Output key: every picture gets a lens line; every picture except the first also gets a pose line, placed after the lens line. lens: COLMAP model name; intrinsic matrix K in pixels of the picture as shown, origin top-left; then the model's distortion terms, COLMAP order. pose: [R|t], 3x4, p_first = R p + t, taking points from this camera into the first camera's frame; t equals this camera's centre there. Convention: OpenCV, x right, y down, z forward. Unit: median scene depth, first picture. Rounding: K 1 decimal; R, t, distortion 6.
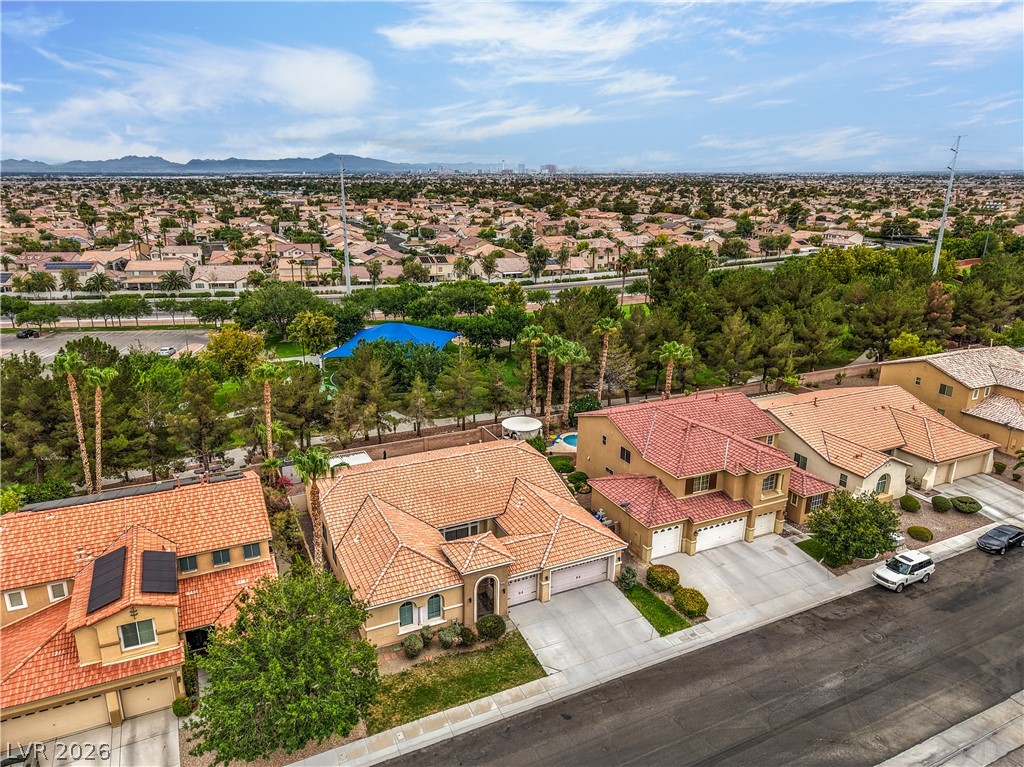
lens RADIAL K [[692.4, 0, 512.0], [0, 692.4, 383.5], [0, 0, 1]] dist [0.046894, -0.057889]
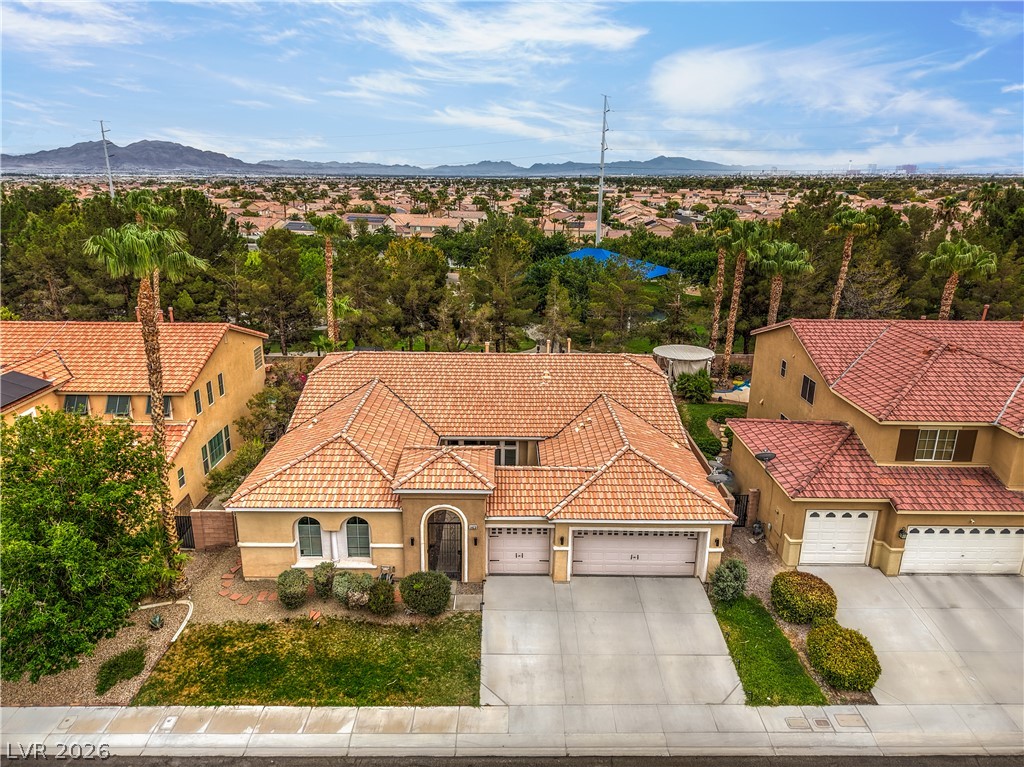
lens RADIAL K [[692.4, 0, 512.0], [0, 692.4, 383.5], [0, 0, 1]] dist [0.046894, -0.057889]
pose [[0.902219, 0.122452, -0.413530, 0.220809], [-0.124518, 0.991972, 0.022071, 0.141639], [0.412913, 0.031579, 0.910223, 0.450885]]
